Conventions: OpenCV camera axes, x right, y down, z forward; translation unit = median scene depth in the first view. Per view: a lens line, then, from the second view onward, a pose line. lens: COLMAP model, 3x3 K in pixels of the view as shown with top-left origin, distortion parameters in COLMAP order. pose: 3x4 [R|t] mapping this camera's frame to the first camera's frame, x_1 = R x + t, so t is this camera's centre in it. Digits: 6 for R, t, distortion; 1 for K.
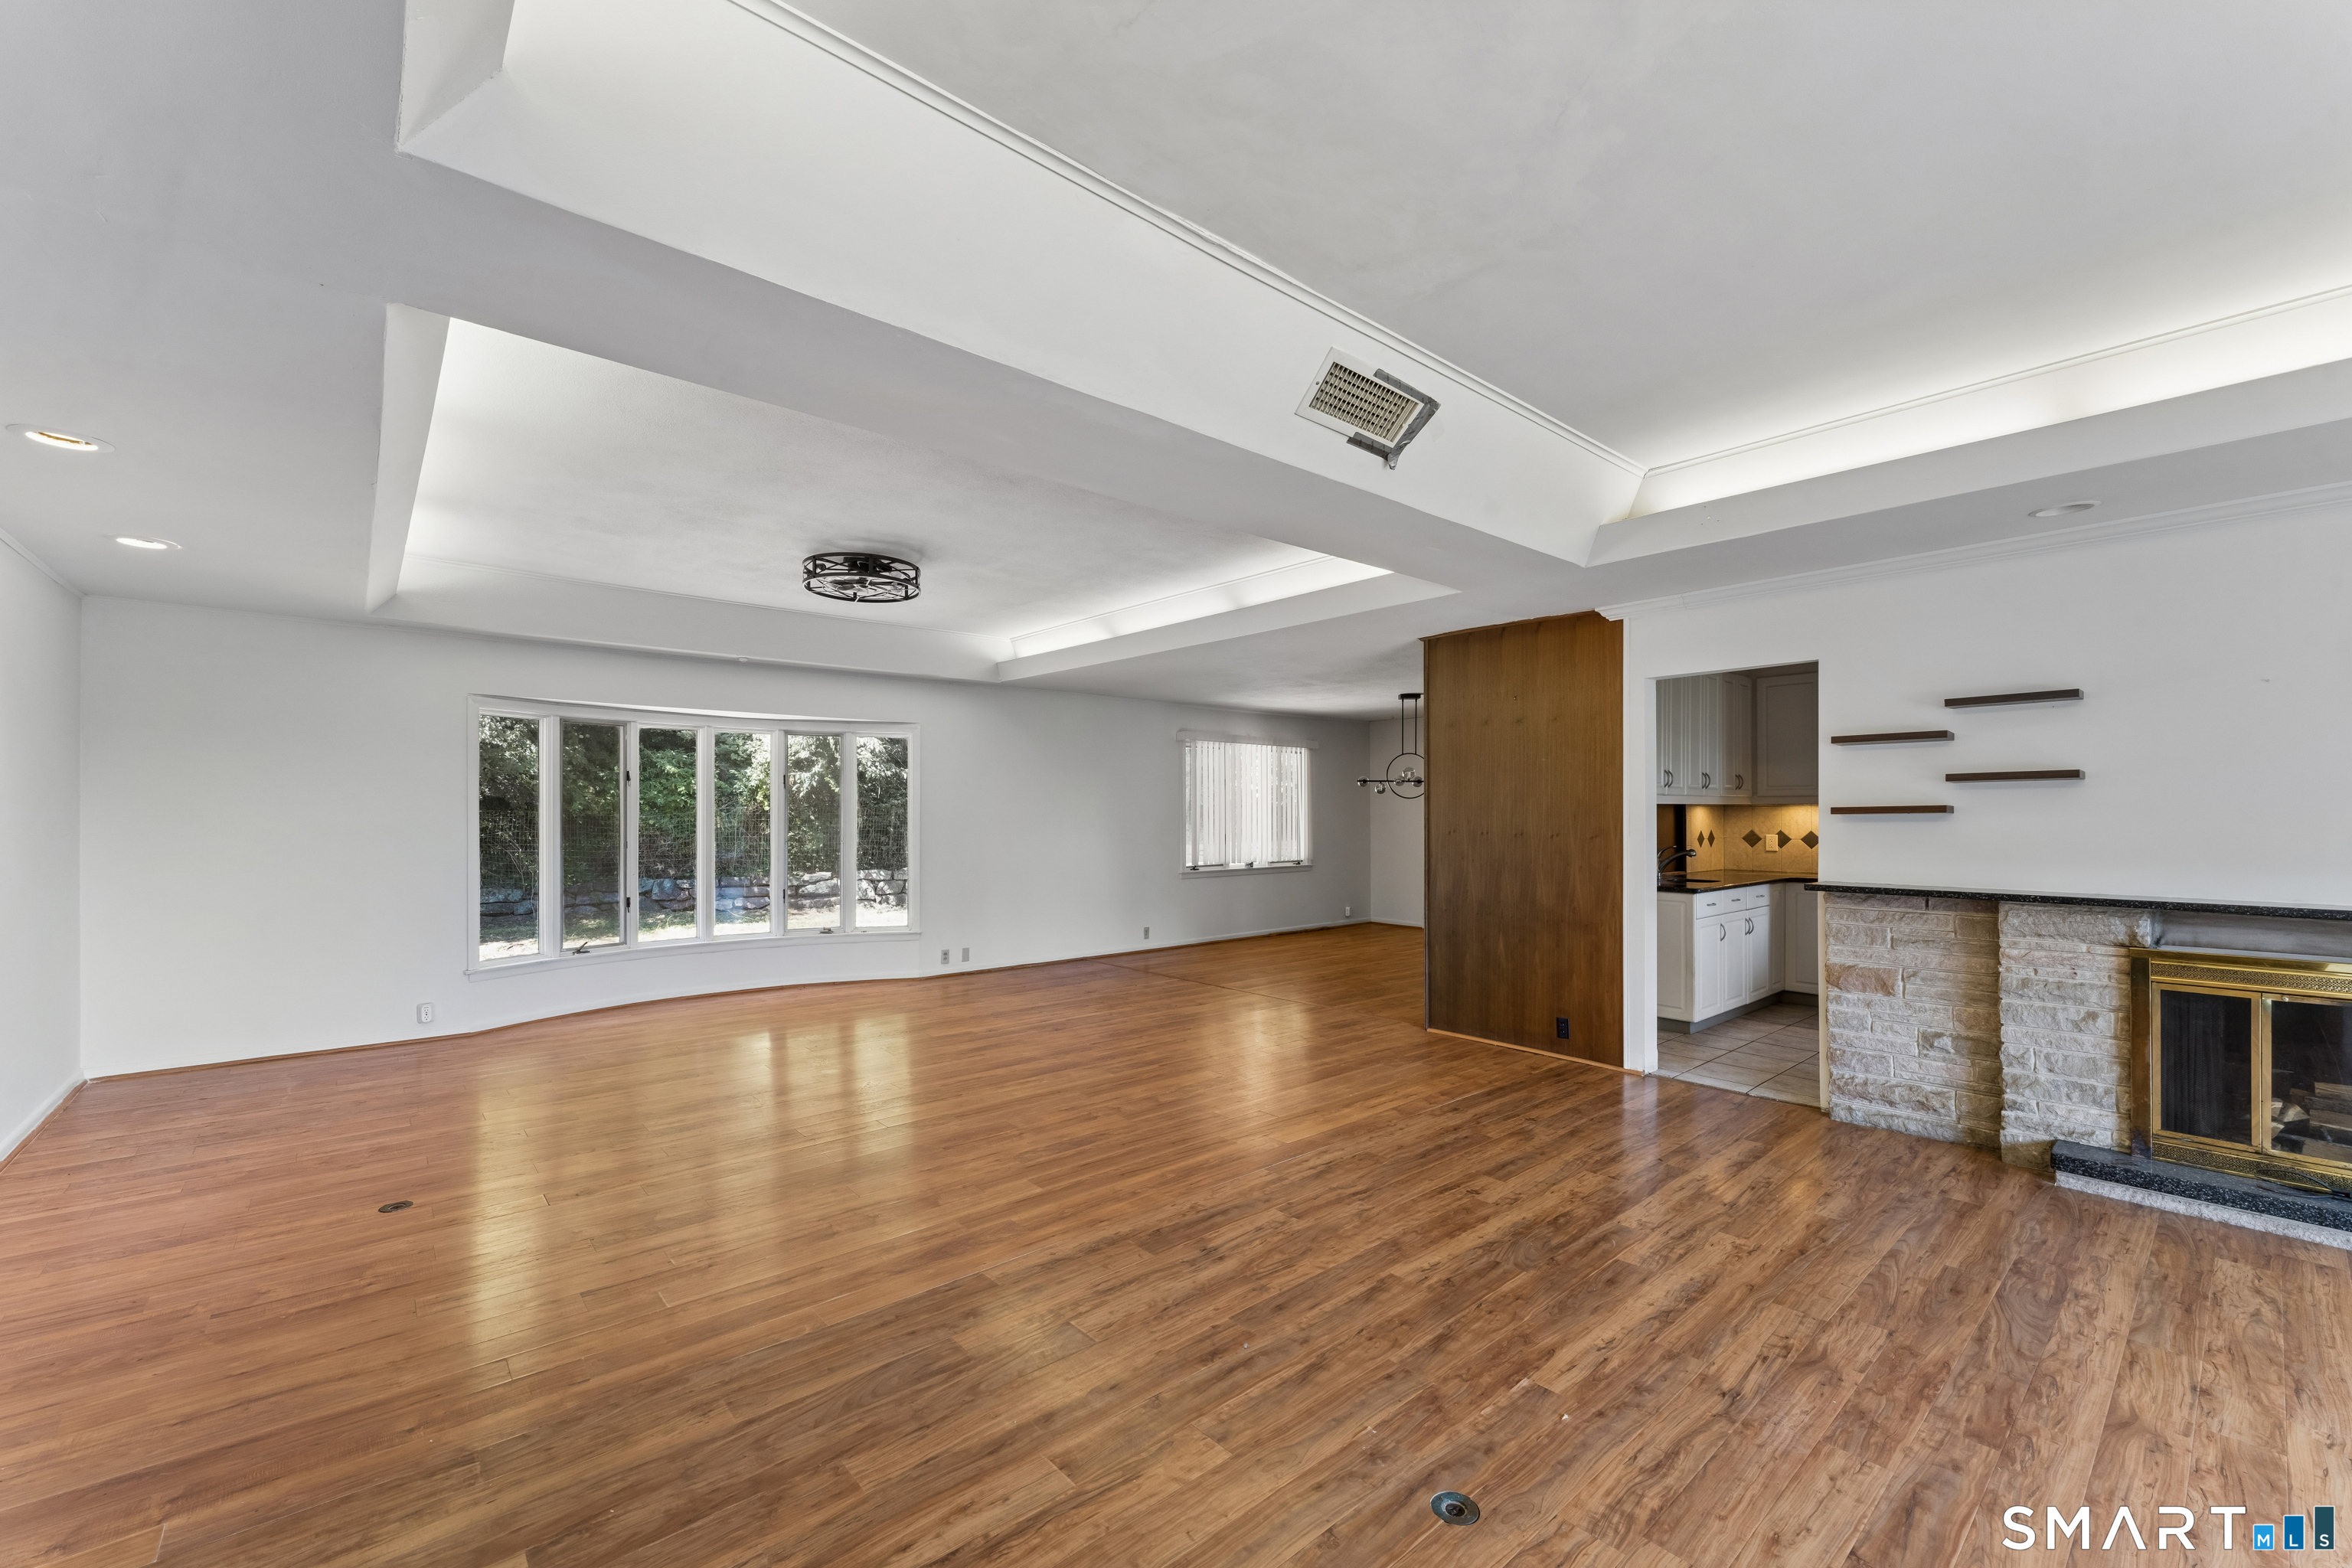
lens RADIAL K [[969.5, 0, 1162.0], [0, 969.5, 811.3], [0, 0, 1]] dist [-0.001757, -0.000042]
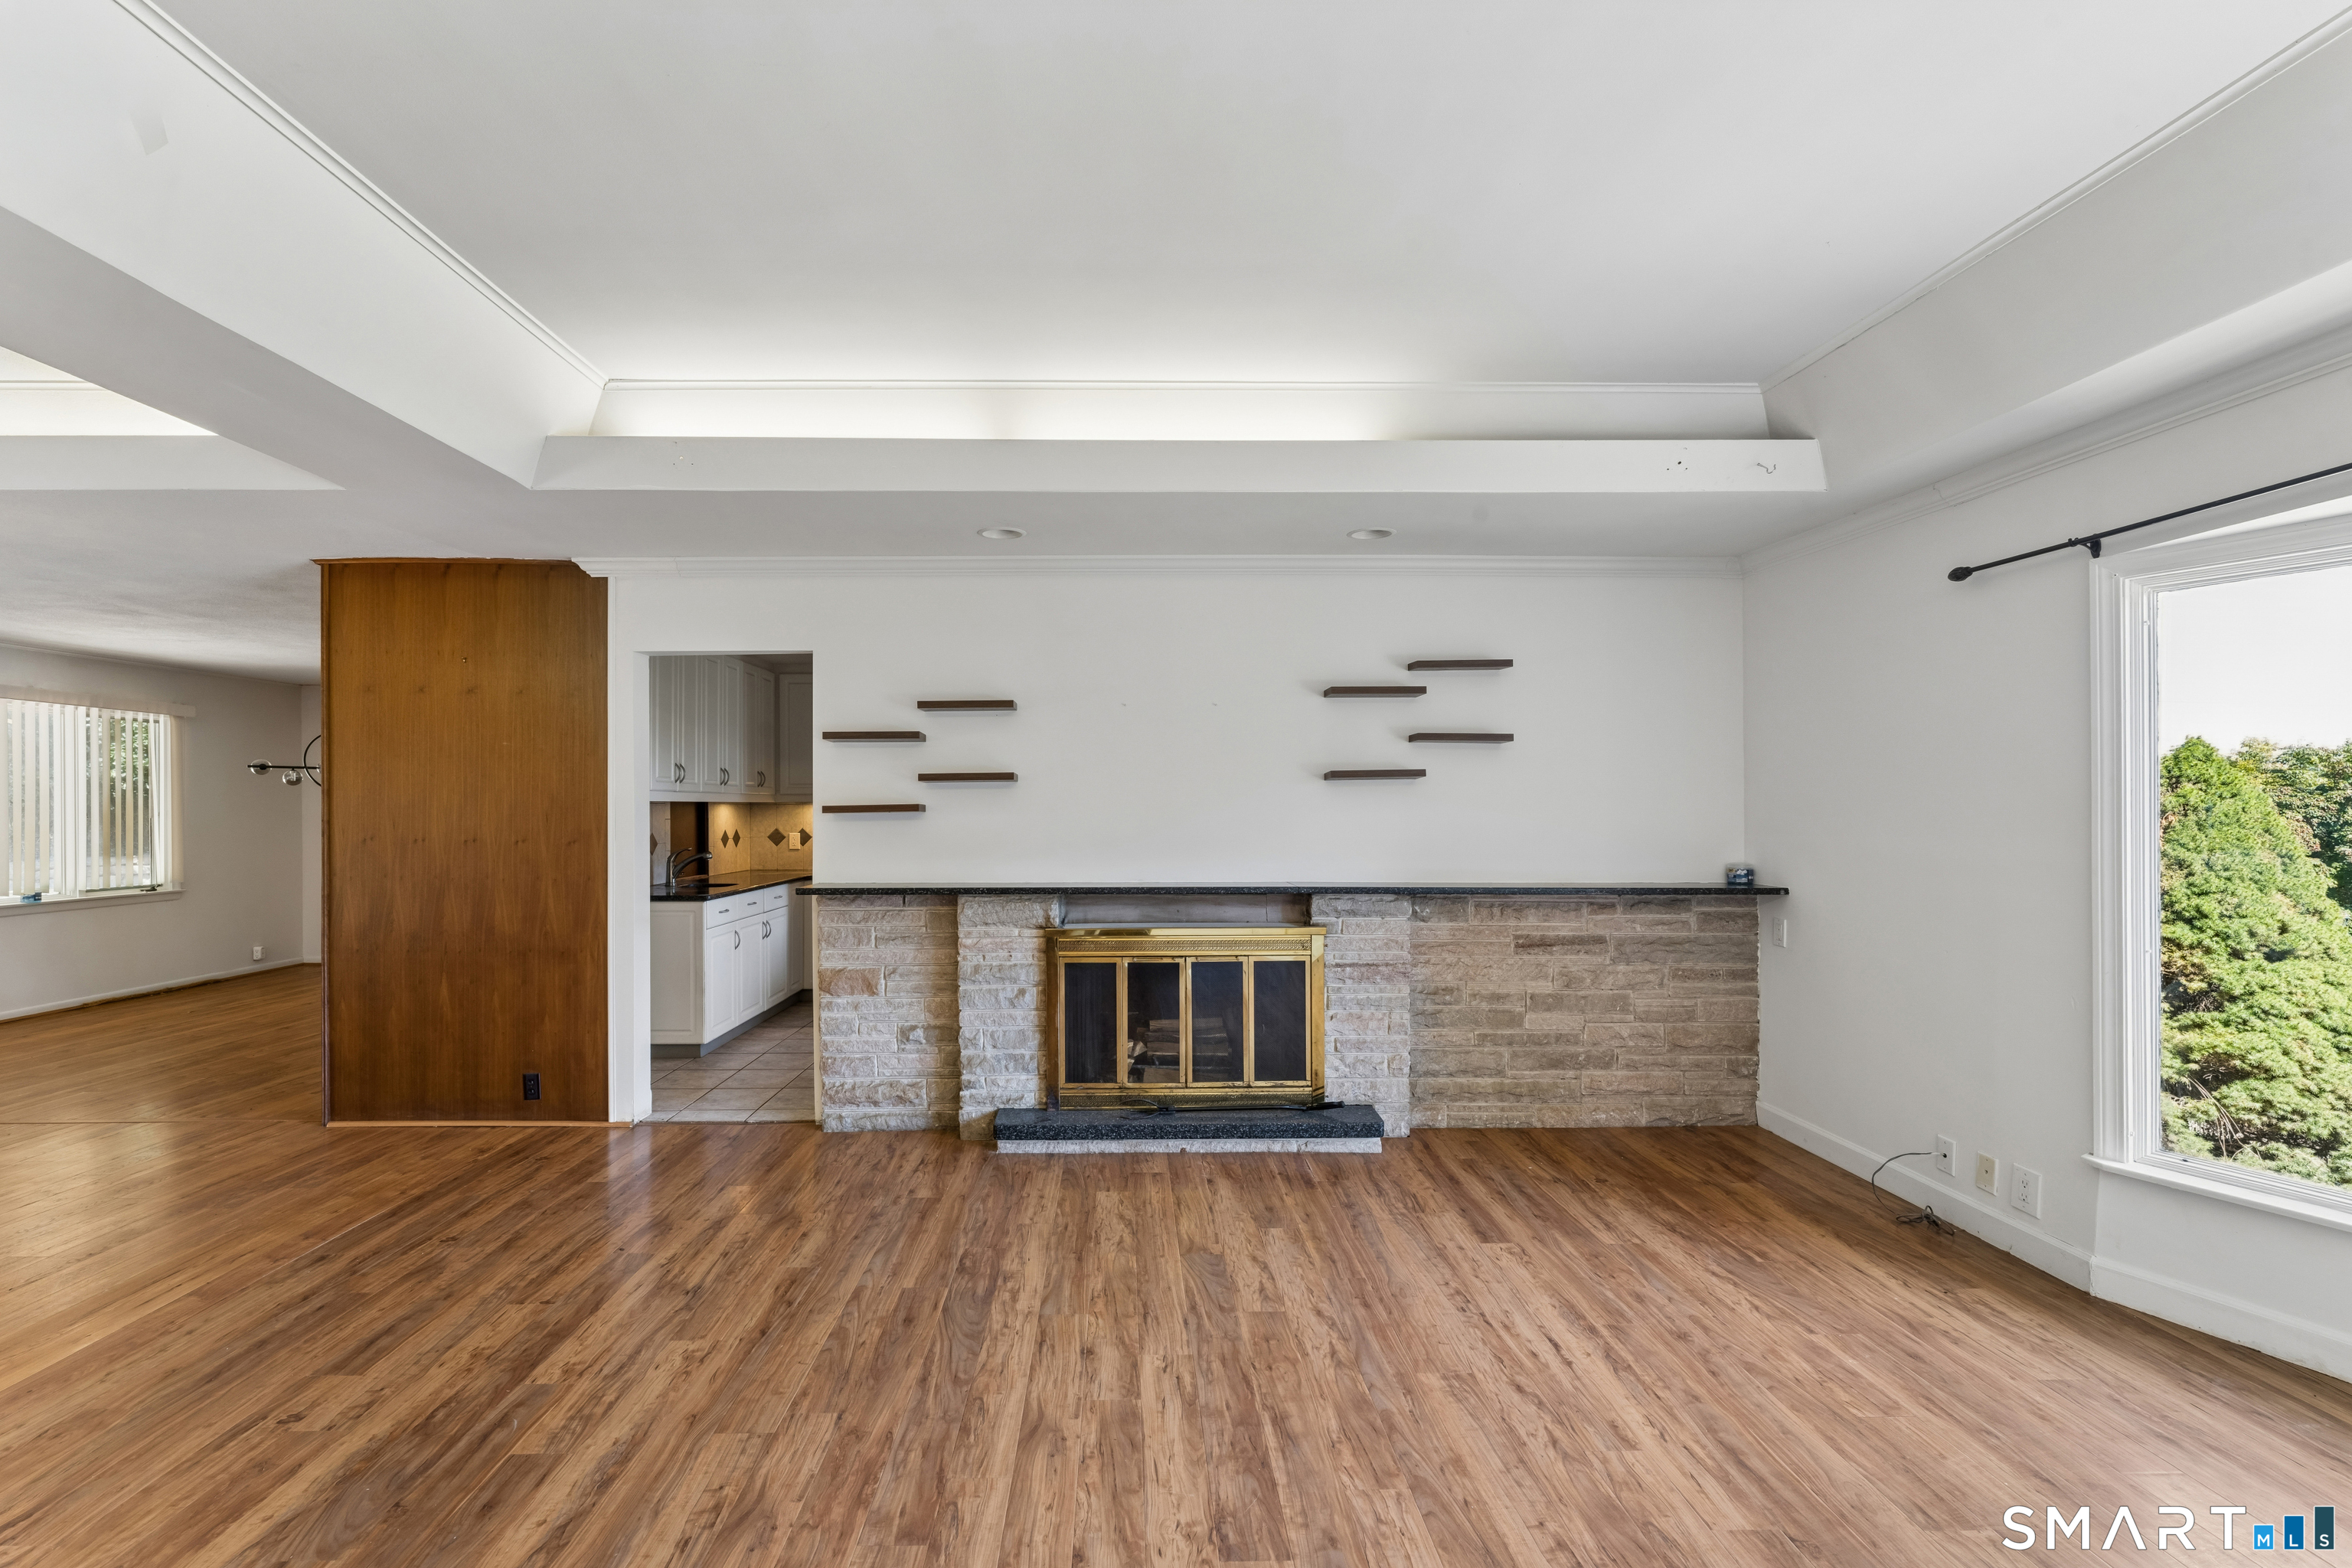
lens RADIAL K [[969.5, 0, 1162.0], [0, 969.5, 811.3], [0, 0, 1]] dist [-0.001757, -0.000042]
pose [[0.627010, -0.003334, 0.779004, 0.173247], [0.001288, 0.999994, 0.003242, -0.001527], [-0.779010, -0.001029, 0.627010, 0.155649]]
